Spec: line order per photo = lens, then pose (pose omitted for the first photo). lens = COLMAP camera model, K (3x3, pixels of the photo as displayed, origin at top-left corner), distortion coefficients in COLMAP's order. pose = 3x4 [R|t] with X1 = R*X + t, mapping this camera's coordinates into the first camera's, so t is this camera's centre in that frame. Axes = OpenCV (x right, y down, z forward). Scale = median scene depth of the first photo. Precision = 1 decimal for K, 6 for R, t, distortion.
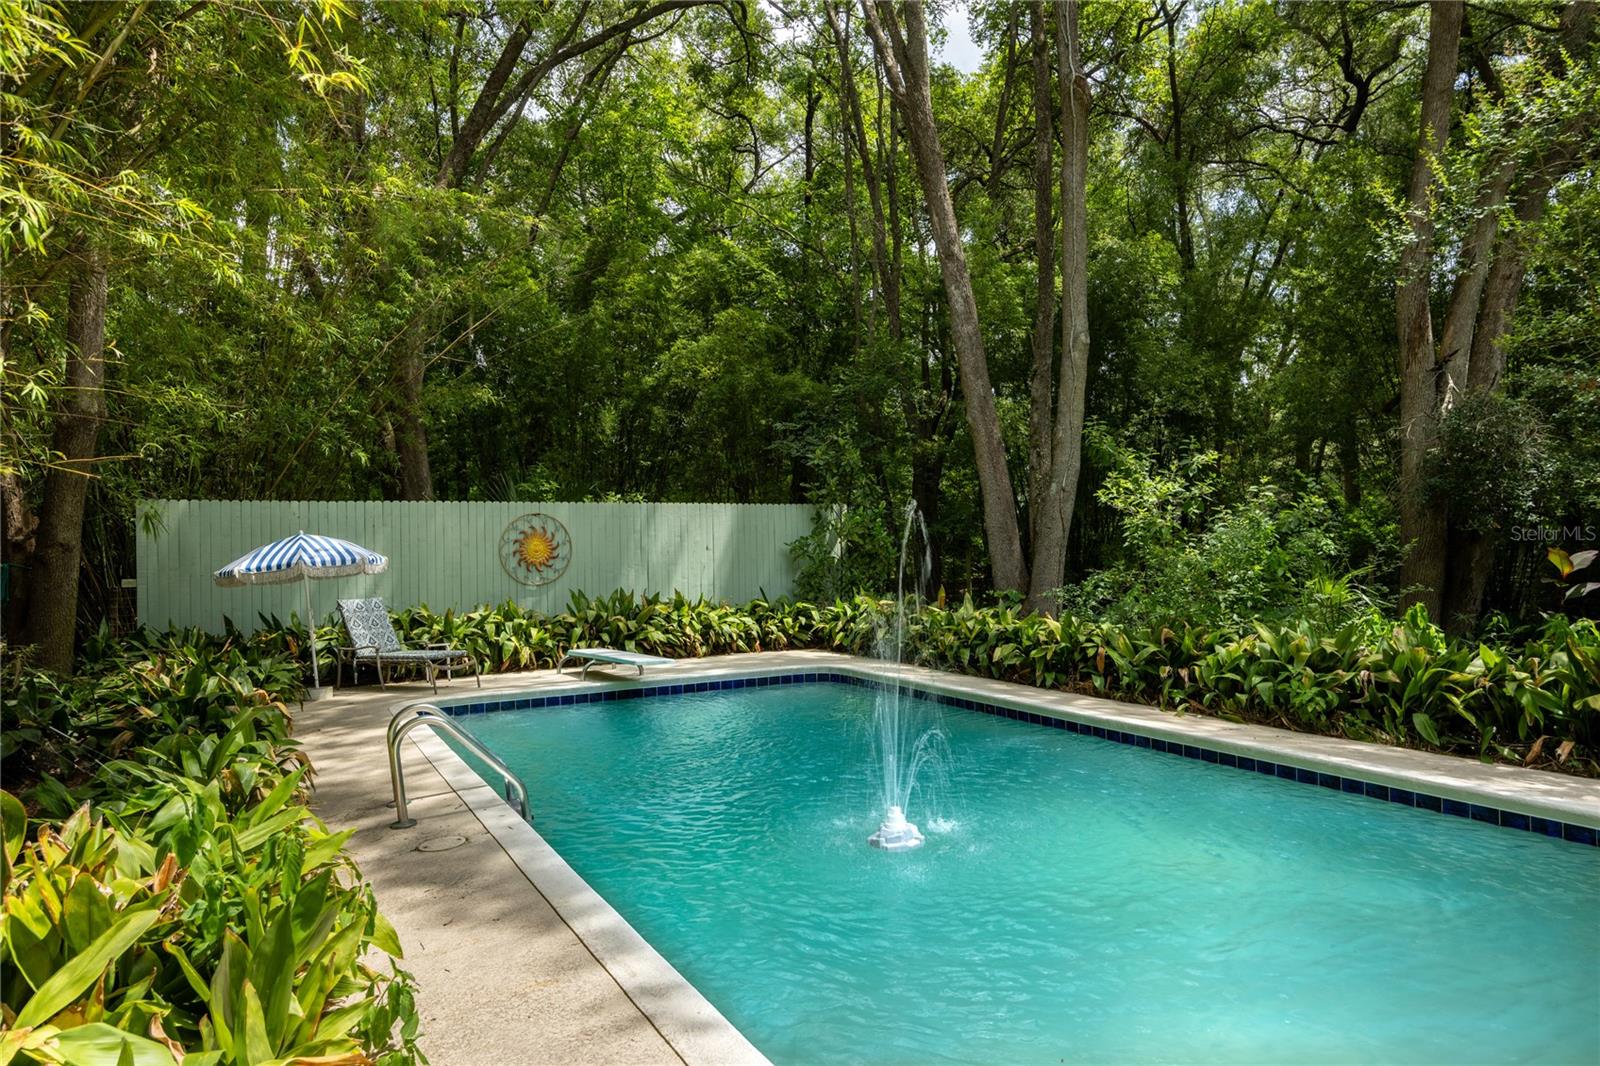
lens RADIAL K [[1025.1, 0, 798.1], [0, 1025.1, 532.3], [0, 0, 1]] dist [0.005061, 0.002590]
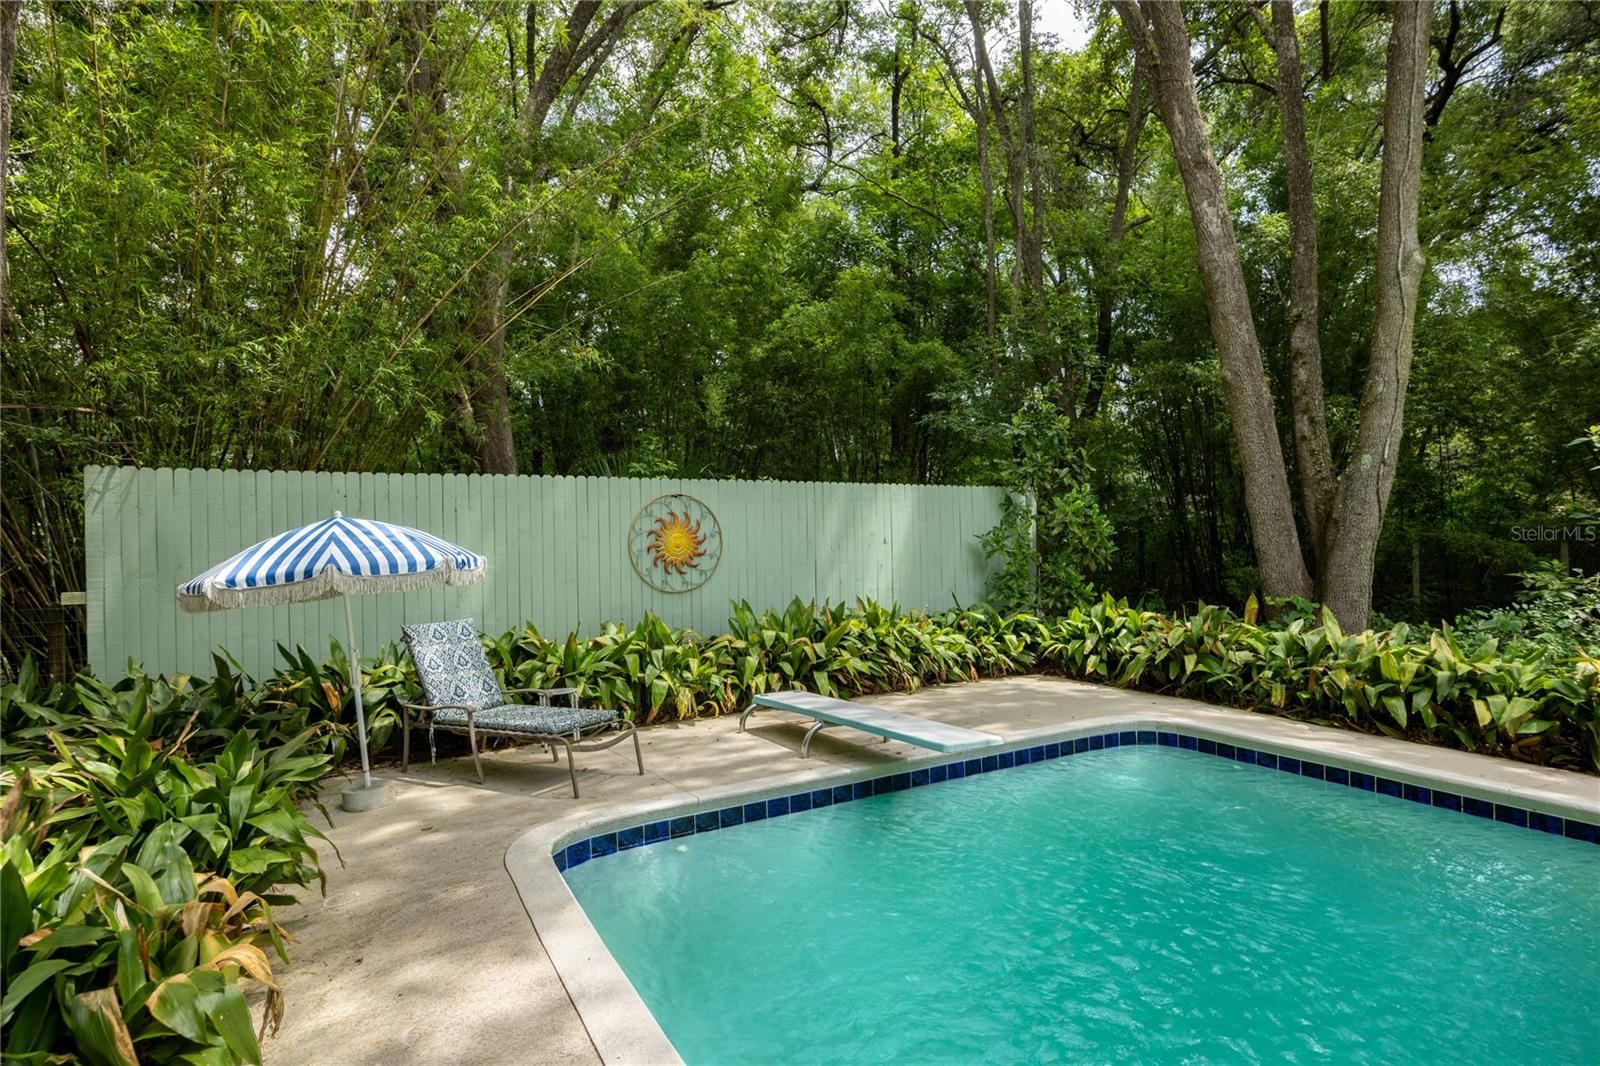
lens RADIAL K [[840.0, 0, 803.7], [0, 840.0, 539.1], [0, 0, 1]] dist [-0.005656, -0.000626]
pose [[0.999757, -0.001558, 0.022004, -0.187887], [0.001313, 0.999937, 0.011161, 0.007353], [-0.022020, -0.011130, 0.999696, 0.421982]]
